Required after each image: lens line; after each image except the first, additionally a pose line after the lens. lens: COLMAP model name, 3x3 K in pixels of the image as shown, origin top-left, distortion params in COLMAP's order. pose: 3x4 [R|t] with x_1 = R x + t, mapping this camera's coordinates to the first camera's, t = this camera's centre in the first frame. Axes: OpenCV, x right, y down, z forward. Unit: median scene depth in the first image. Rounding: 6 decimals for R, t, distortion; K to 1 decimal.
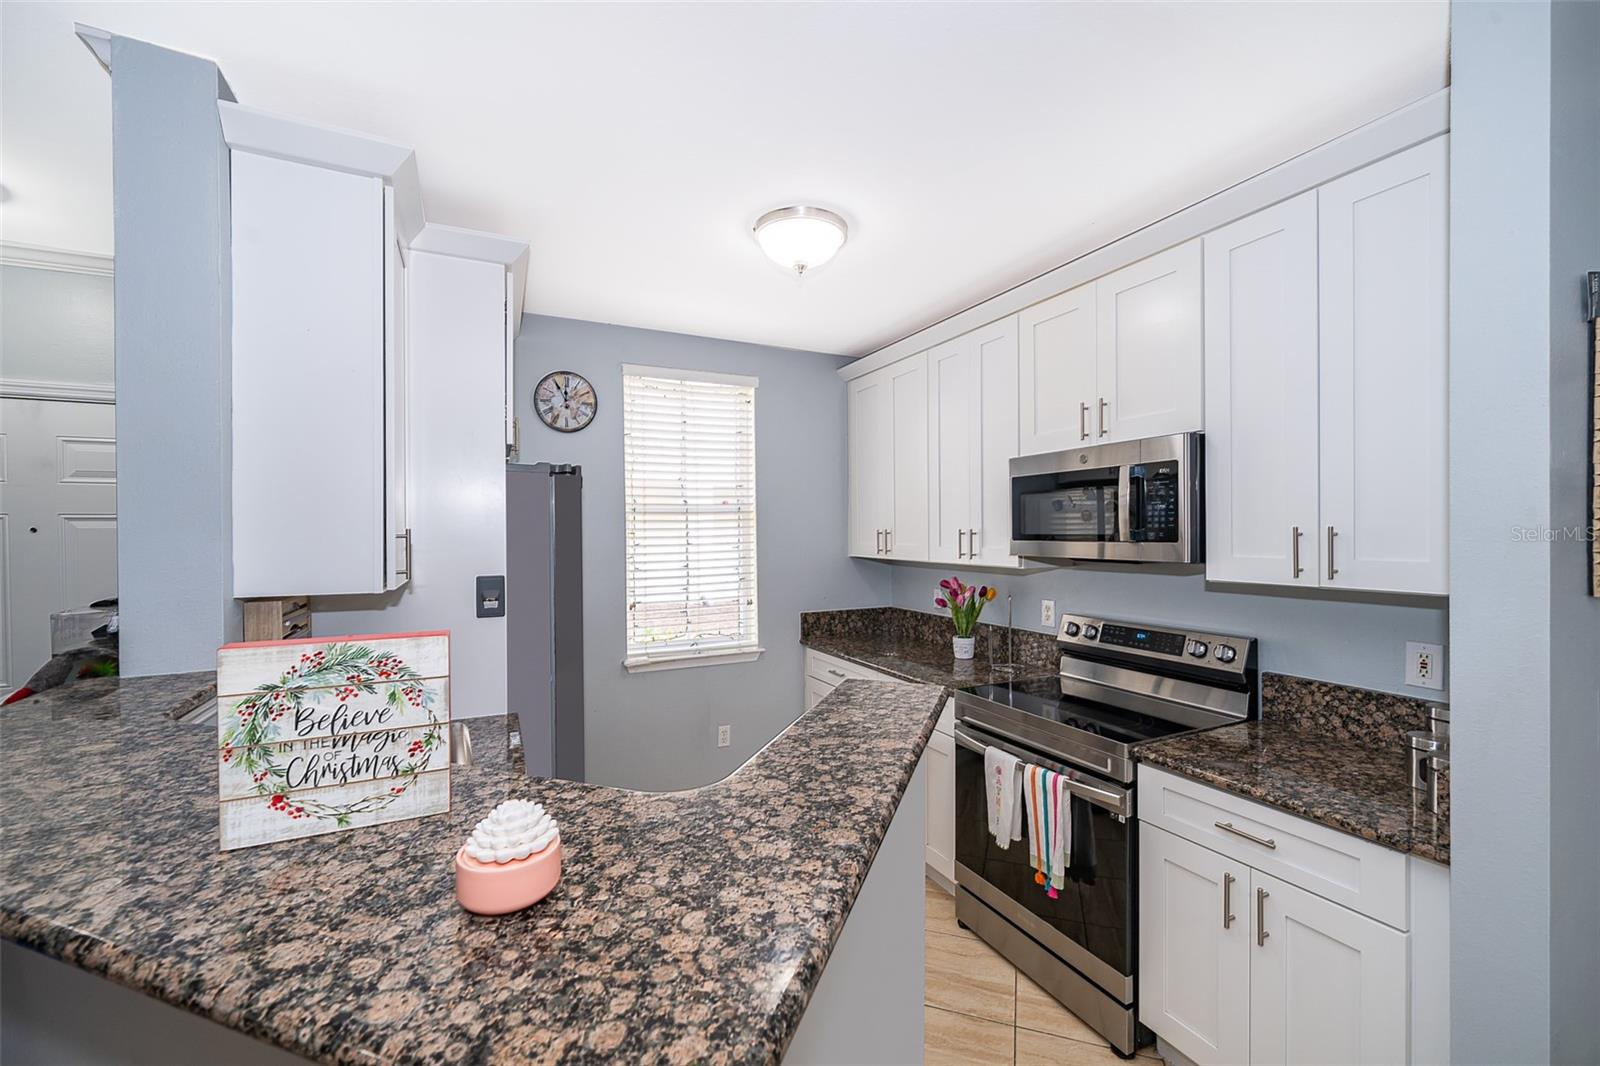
lens RADIAL K [[657.8, 0, 798.3], [0, 657.8, 530.4], [0, 0, 1]] dist [-0.001851, 0.000725]
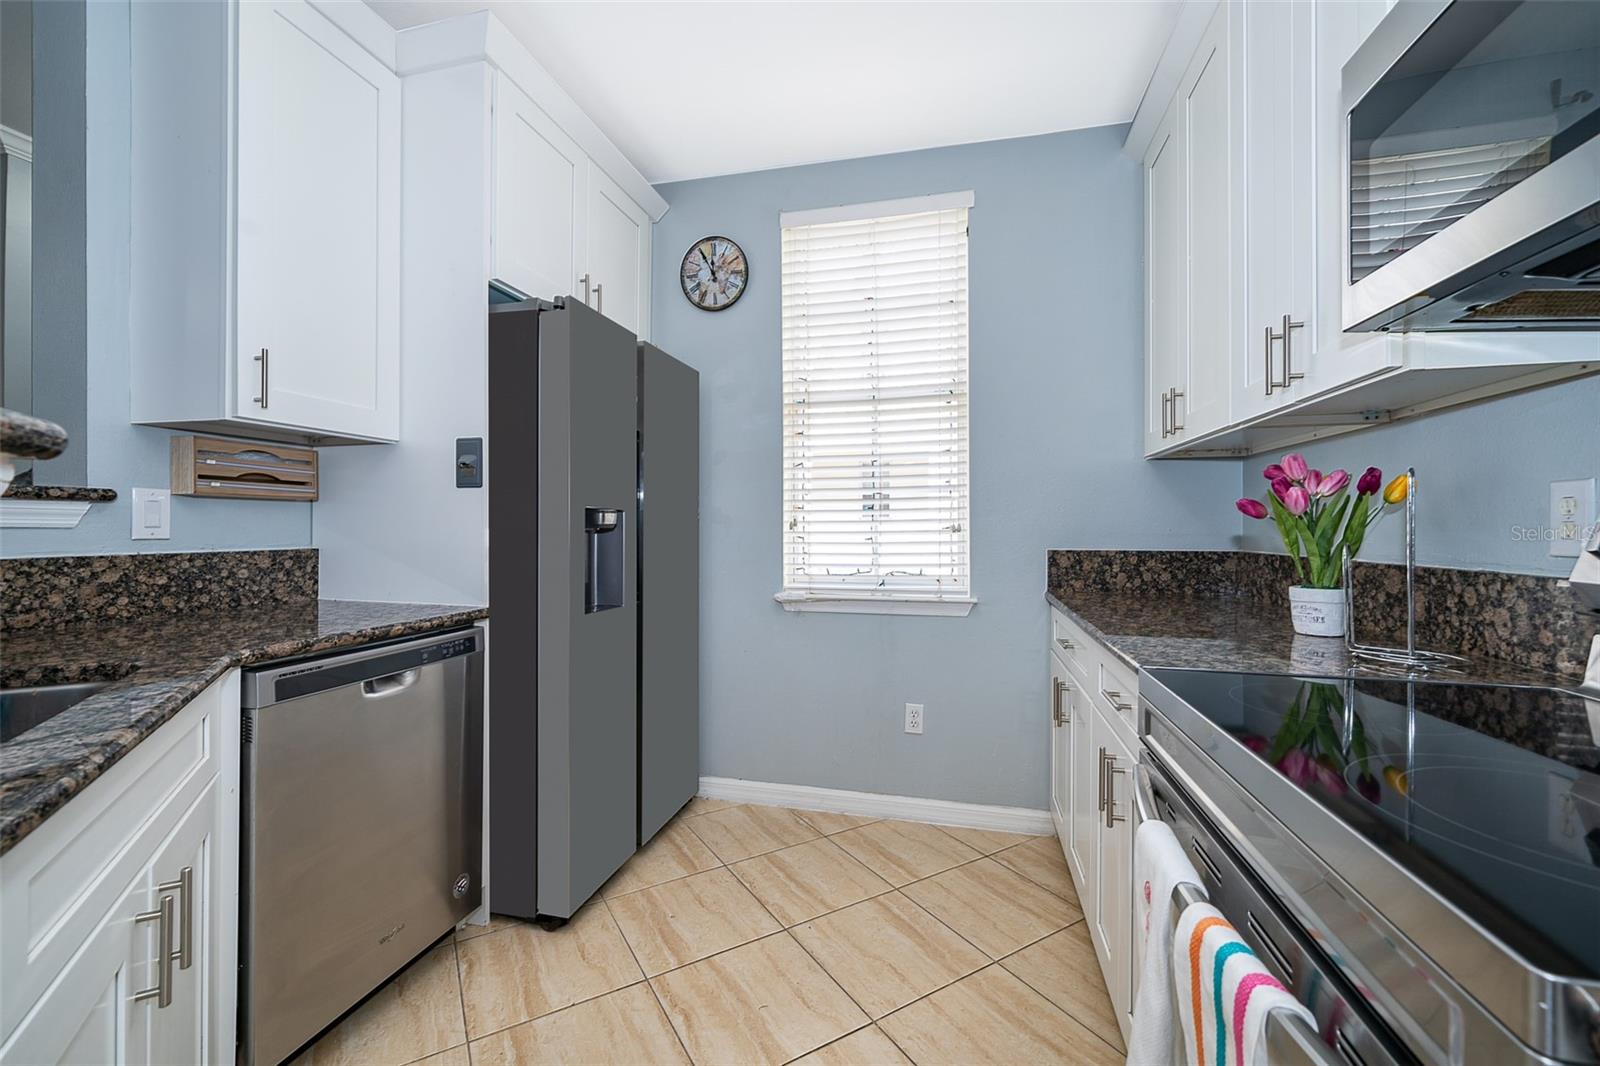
lens RADIAL K [[657.8, 0, 800.5], [0, 657.8, 524.2], [0, 0, 1]] dist [-0.001851, 0.000725]
pose [[0.769614, 0.004652, -0.638493, 0.327783], [-0.006933, 0.999975, -0.001071, 0.150551], [0.638472, 0.005251, 0.769627, 0.533926]]
